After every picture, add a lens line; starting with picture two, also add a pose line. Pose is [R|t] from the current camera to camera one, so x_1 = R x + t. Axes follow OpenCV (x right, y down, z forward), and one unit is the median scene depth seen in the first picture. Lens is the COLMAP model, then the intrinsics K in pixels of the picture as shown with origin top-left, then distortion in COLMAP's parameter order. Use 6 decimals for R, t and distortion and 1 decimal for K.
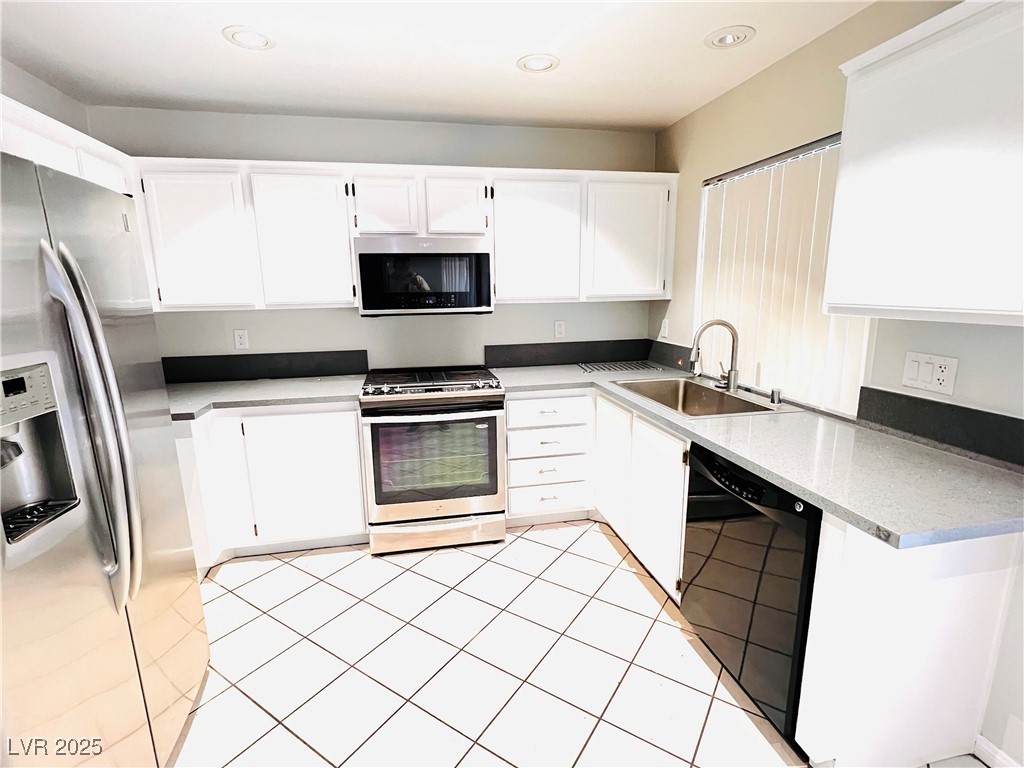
lens RADIAL K [[494.0, 0, 512.0], [0, 494.0, 384.0], [0, 0, 1]] dist [-0.000482, -0.000072]
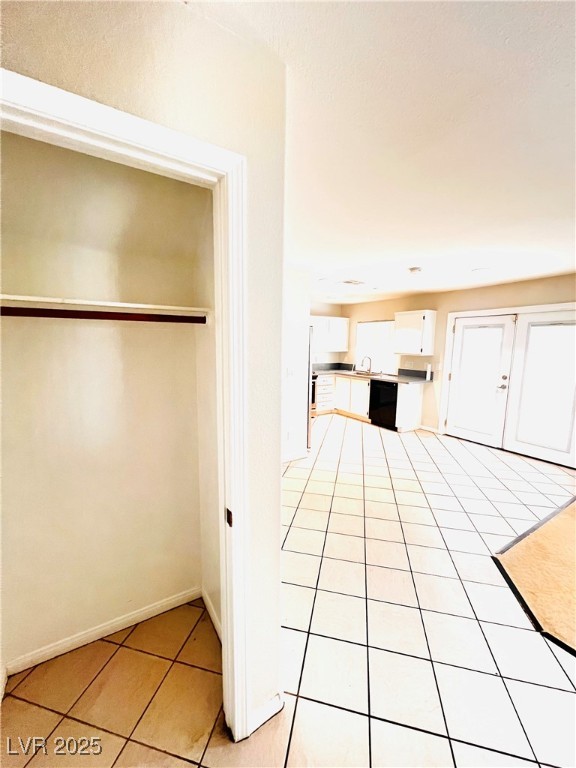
lens RADIAL K [[305.5, 0, 288.0], [0, 305.5, 384.0], [0, 0, 1]] dist [-0.001620, -0.000434]
pose [[0.938097, -0.020588, 0.345759, -0.959877], [0.042706, 0.997490, -0.056473, 0.190765], [-0.343729, 0.067743, 0.936622, -1.023717]]
